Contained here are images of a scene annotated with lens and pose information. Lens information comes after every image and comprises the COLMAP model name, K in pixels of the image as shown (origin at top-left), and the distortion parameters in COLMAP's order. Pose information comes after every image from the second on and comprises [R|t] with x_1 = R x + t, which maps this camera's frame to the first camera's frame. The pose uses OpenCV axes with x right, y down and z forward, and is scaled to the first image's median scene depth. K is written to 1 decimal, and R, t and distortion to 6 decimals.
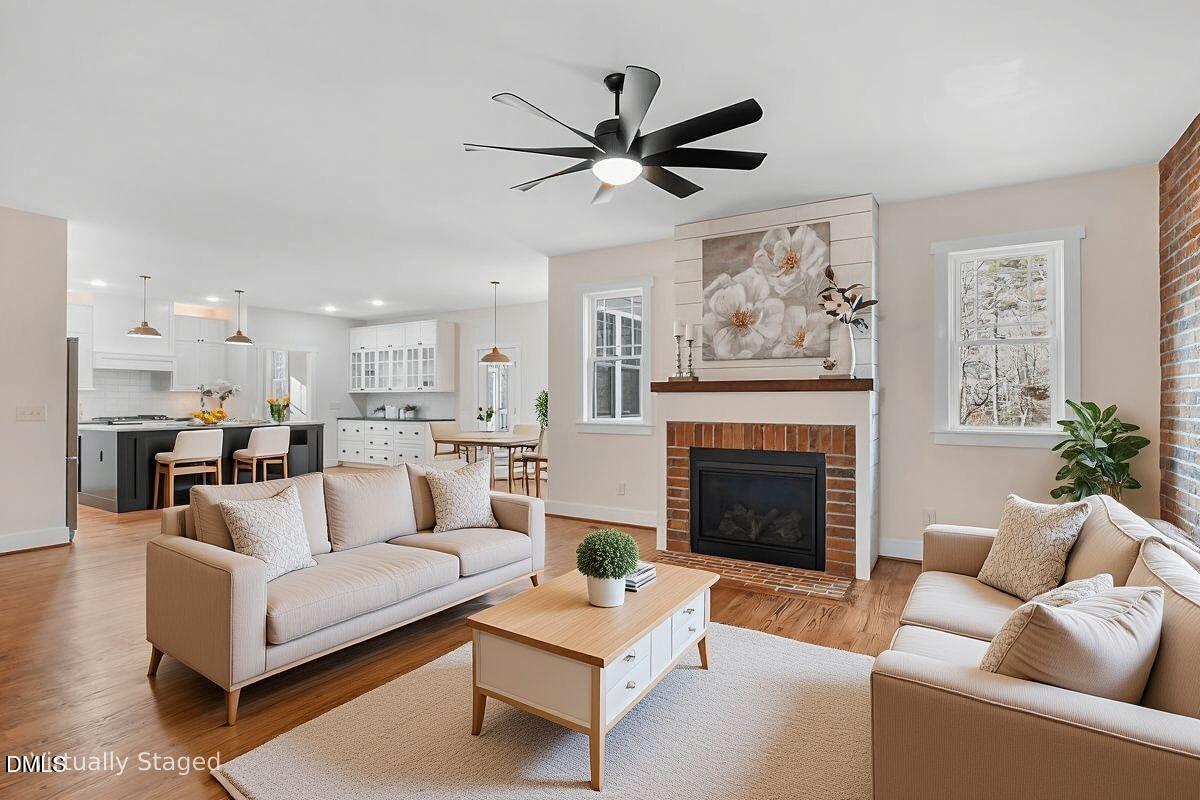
lens RADIAL K [[599.6, 0, 599.7], [0, 599.6, 399.8], [0, 0, 1]] dist [-0.000547, -0.000581]
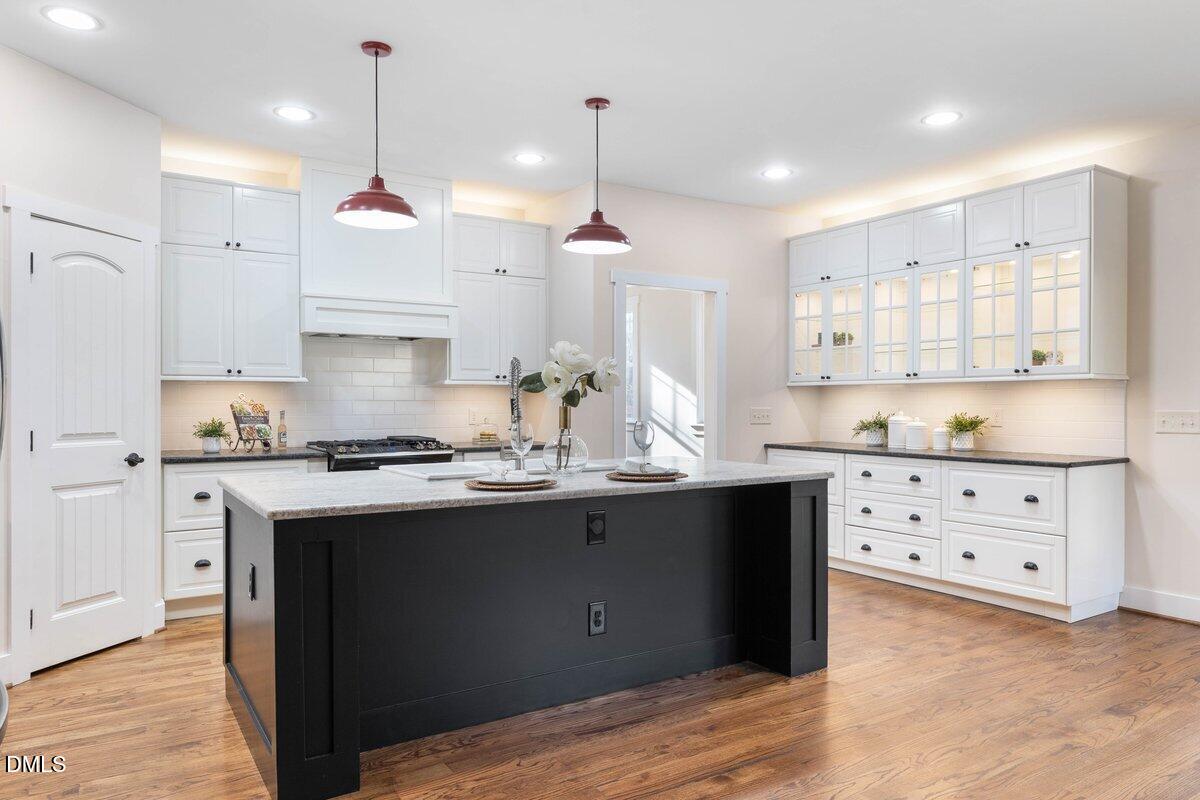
lens RADIAL K [[793.3, 0, 600.0], [0, 793.3, 400.1], [0, 0, 1]] dist [-0.005322, -0.002678]
pose [[0.900516, -0.004457, -0.434800, -0.495973], [0.002258, 0.999982, -0.005574, 0.000339], [0.434817, 0.004037, 0.900510, 0.717071]]
